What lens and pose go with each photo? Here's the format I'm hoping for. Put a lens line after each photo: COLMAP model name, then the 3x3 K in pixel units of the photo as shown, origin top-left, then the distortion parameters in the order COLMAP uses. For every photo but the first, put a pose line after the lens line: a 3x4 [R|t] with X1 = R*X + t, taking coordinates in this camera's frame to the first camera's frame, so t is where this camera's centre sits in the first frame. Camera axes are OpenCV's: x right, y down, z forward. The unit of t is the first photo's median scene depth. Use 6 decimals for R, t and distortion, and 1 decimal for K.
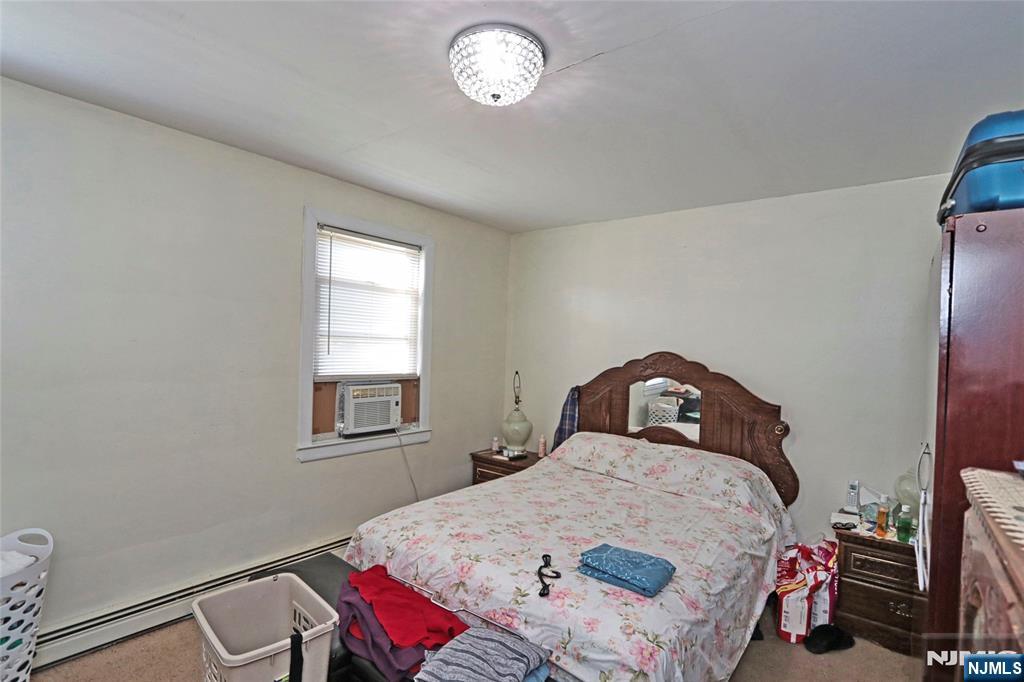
lens RADIAL K [[484.6, 0, 511.7], [0, 484.6, 351.4], [0, 0, 1]] dist [-0.017708, -0.000666]
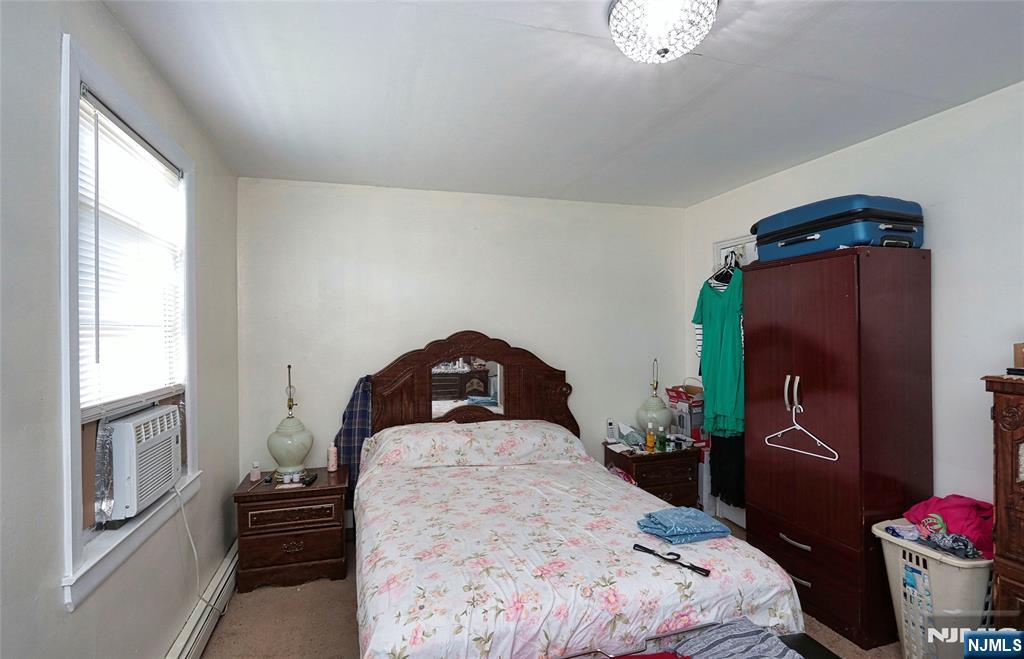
lens RADIAL K [[485.3, 0, 507.5], [0, 485.3, 324.5], [0, 0, 1]] dist [-0.013698, -0.000123]
pose [[0.586288, -0.028725, 0.809593, -0.569047], [0.036359, 0.999297, 0.009126, -0.022980], [-0.809286, 0.024085, 0.586920, 0.427128]]
